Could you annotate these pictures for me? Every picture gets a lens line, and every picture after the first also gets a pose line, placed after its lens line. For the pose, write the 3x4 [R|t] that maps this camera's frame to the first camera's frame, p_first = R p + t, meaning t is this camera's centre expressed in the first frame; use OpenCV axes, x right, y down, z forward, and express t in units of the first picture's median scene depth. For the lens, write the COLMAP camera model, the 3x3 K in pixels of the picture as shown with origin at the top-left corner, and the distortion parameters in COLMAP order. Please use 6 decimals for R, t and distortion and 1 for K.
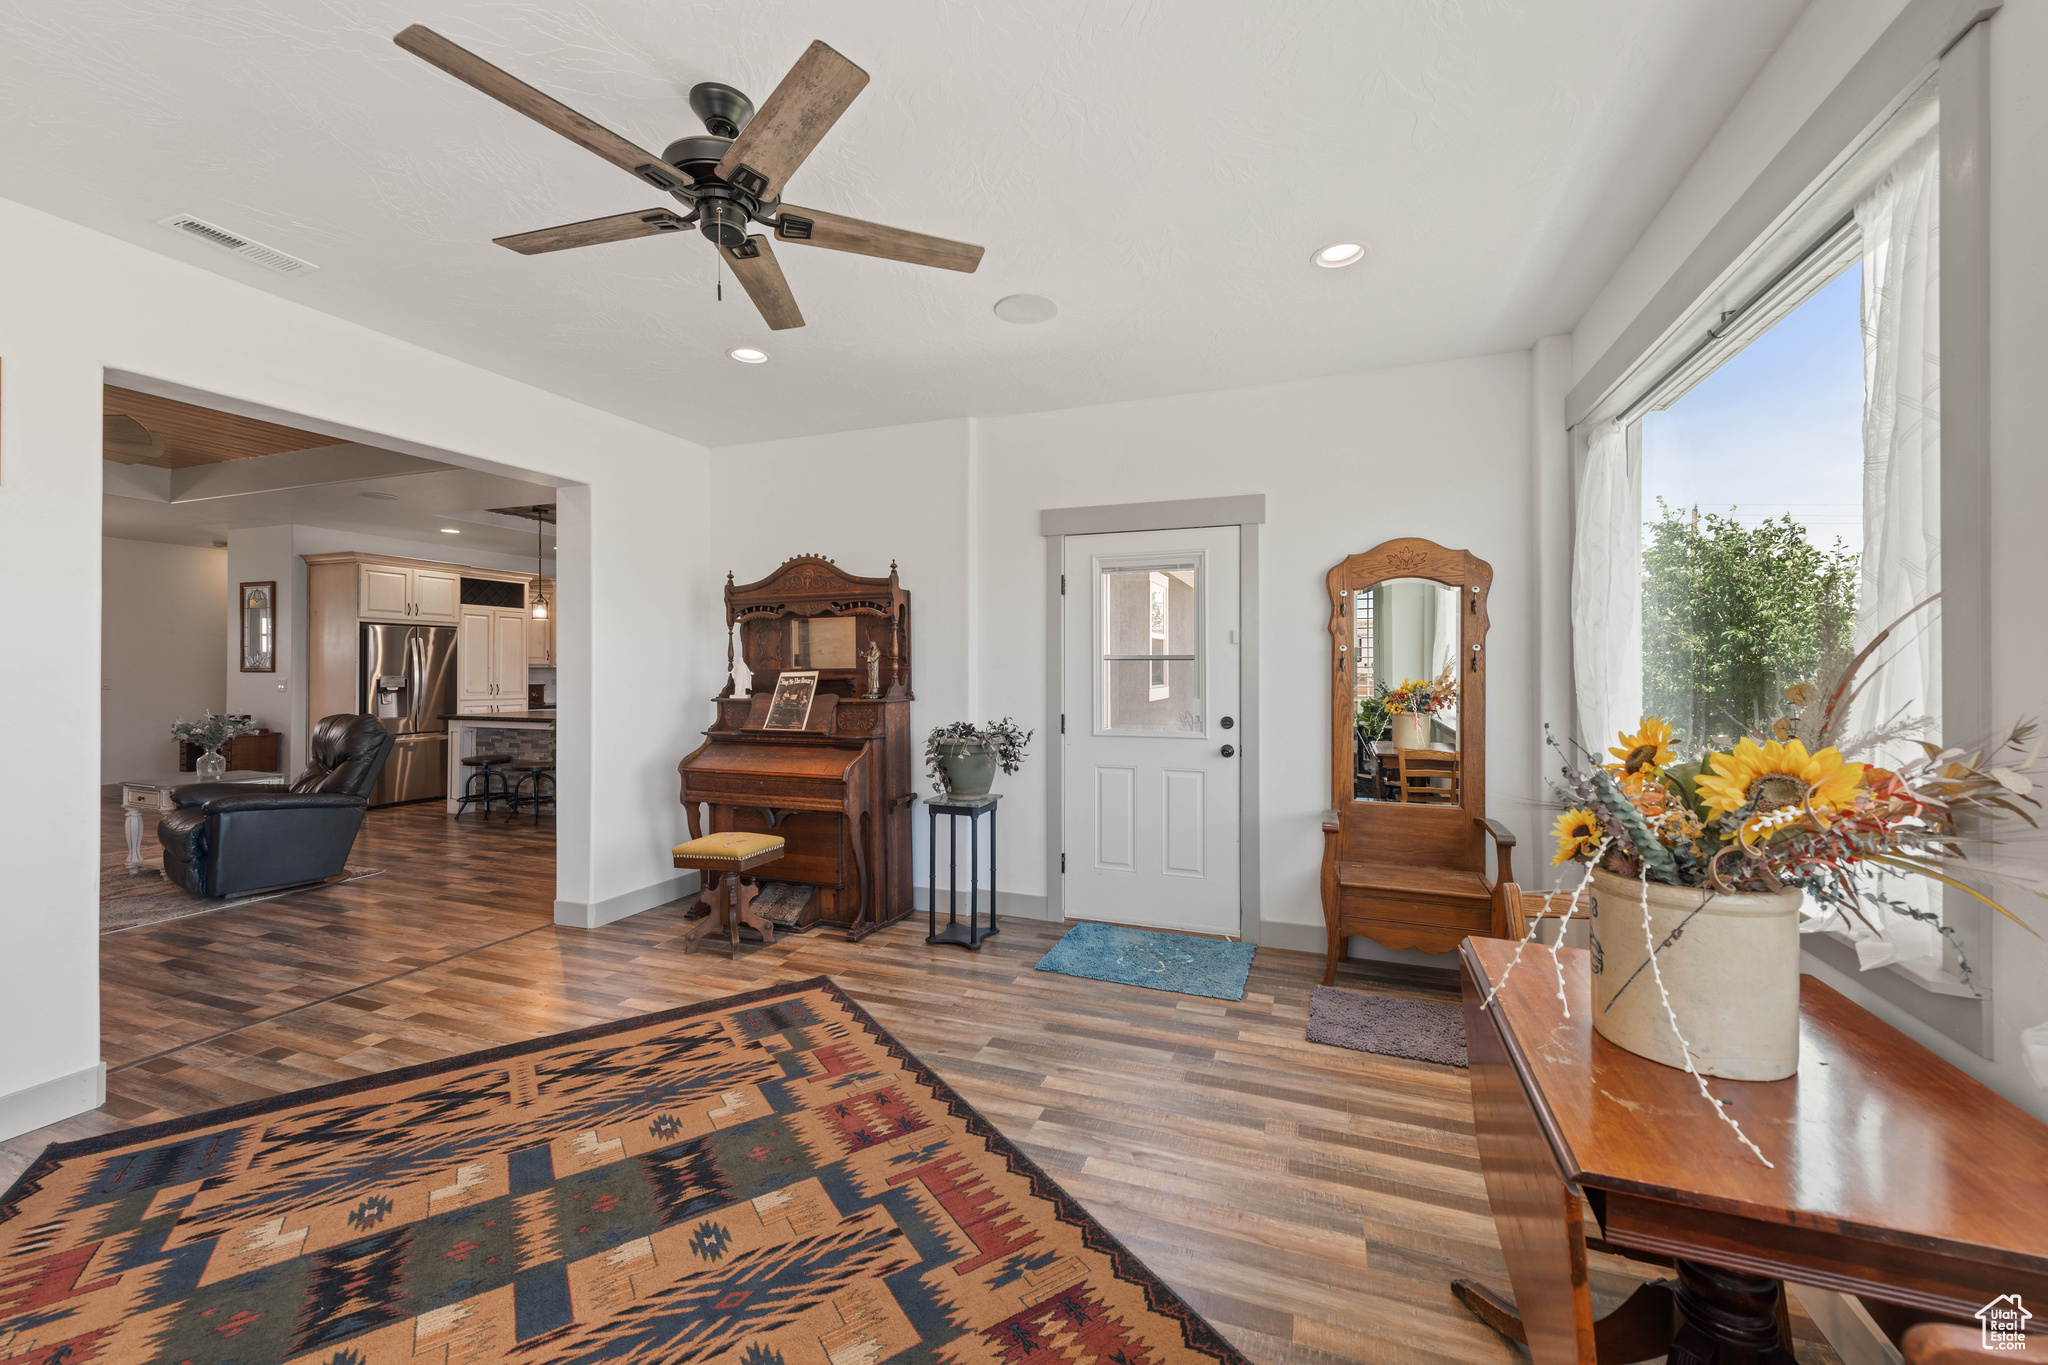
lens RADIAL K [[803.3, 0, 1026.5], [0, 803.3, 671.9], [0, 0, 1]] dist [0.008183, -0.002550]
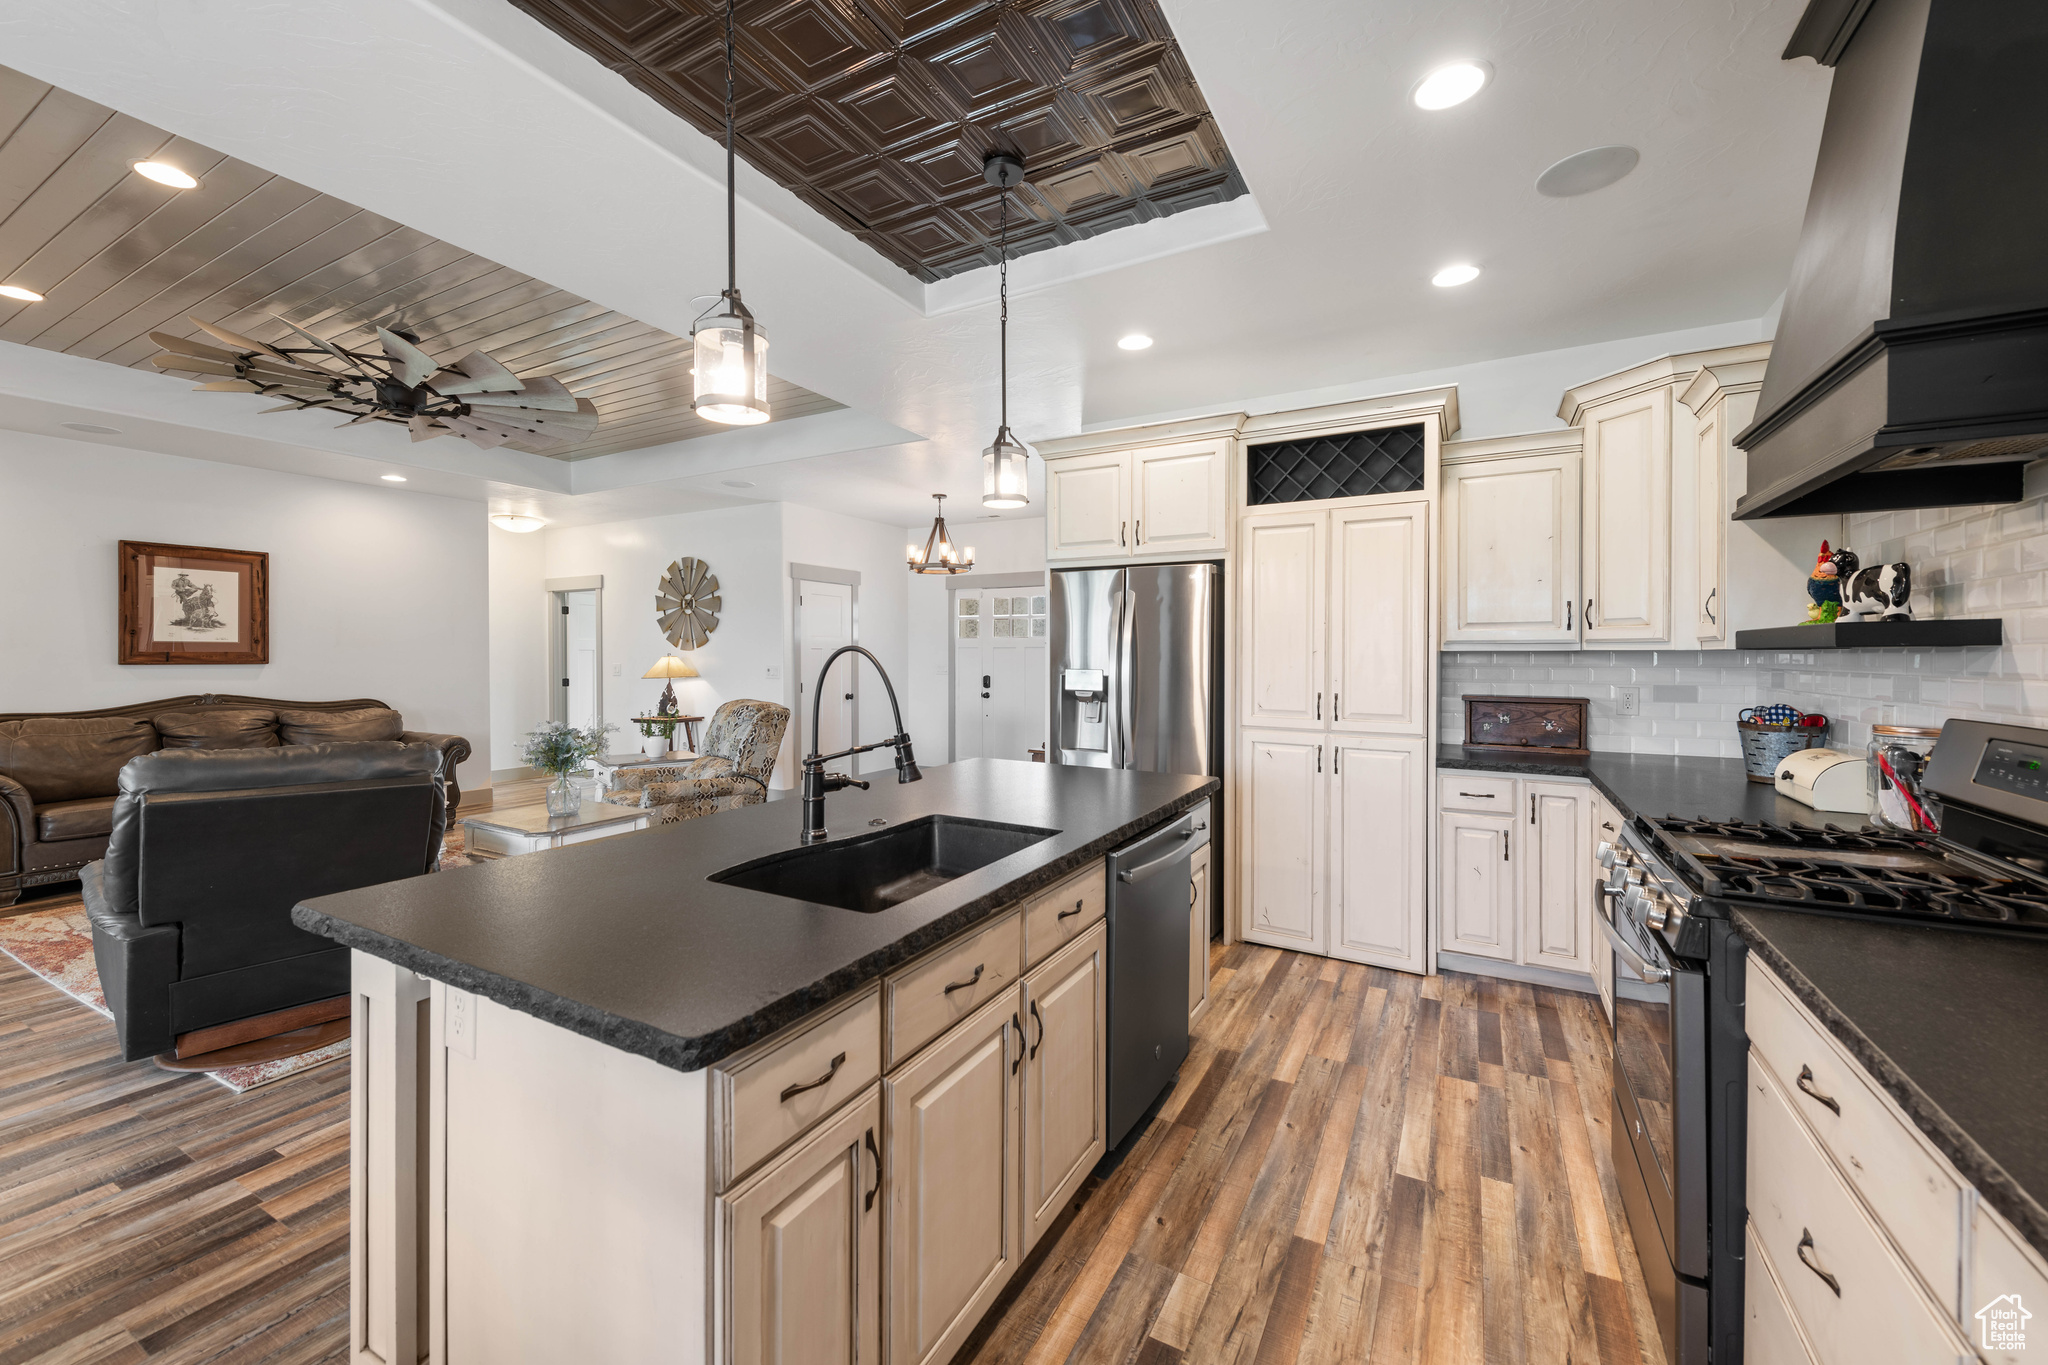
lens RADIAL K [[803.3, 0, 1013.7], [0, 803.3, 662.5], [0, 0, 1]] dist [0.008183, -0.002550]
pose [[-0.156316, 0.010714, -0.987649, -0.254595], [-0.001761, 0.999937, 0.011126, -0.004753], [0.987706, 0.003479, -0.156287, 0.944438]]
